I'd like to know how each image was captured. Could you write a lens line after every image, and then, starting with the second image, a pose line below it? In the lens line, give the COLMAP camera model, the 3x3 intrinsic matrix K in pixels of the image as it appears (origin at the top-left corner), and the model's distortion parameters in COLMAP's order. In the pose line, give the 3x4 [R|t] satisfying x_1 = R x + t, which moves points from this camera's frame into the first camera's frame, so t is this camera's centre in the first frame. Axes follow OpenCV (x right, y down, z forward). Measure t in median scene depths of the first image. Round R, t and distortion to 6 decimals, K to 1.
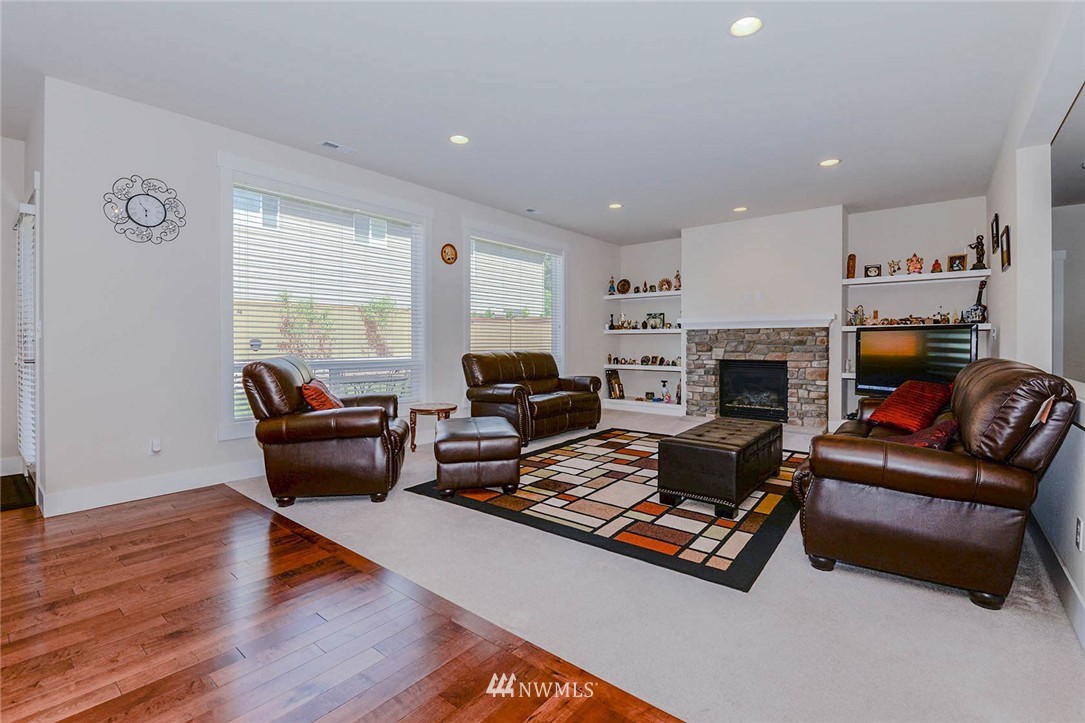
lens RADIAL K [[495.5, 0, 539.7], [0, 495.5, 345.6], [0, 0, 1]] dist [-0.010711, -0.002636]
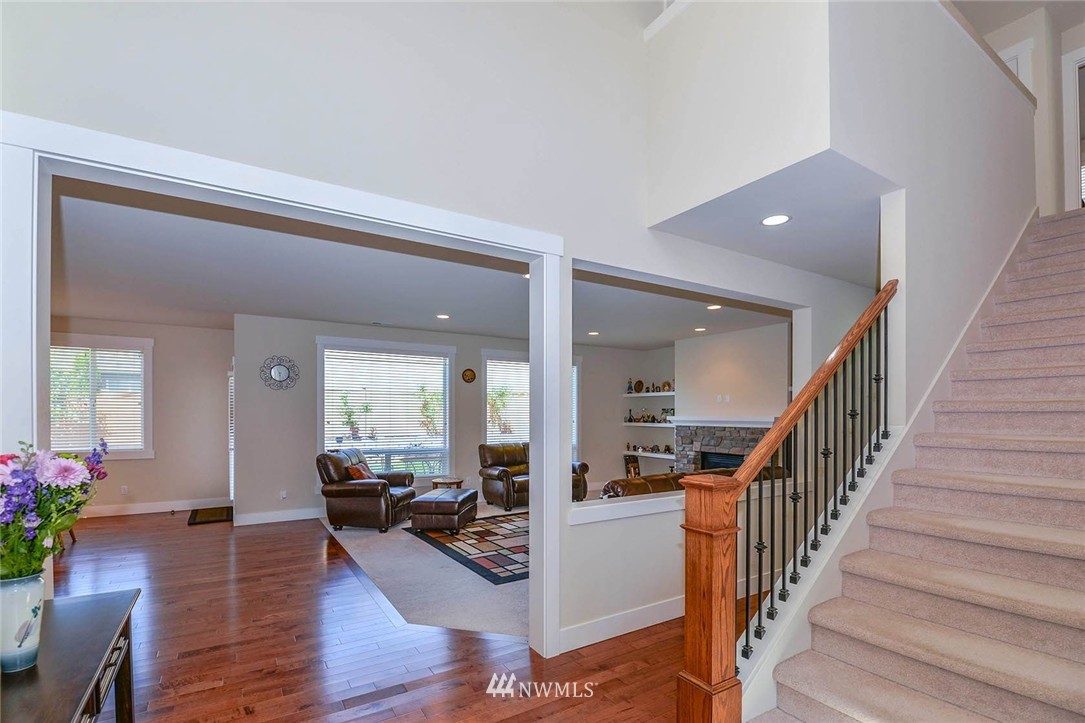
lens RADIAL K [[495.5, 0, 536.7], [0, 495.5, 418.6], [0, 0, 1]] dist [-0.010711, -0.002636]
pose [[0.950294, 0.007869, -0.311255, 0.449565], [-0.007088, 0.999968, 0.003639, -0.064496], [0.311274, -0.001252, 0.950319, -0.312594]]
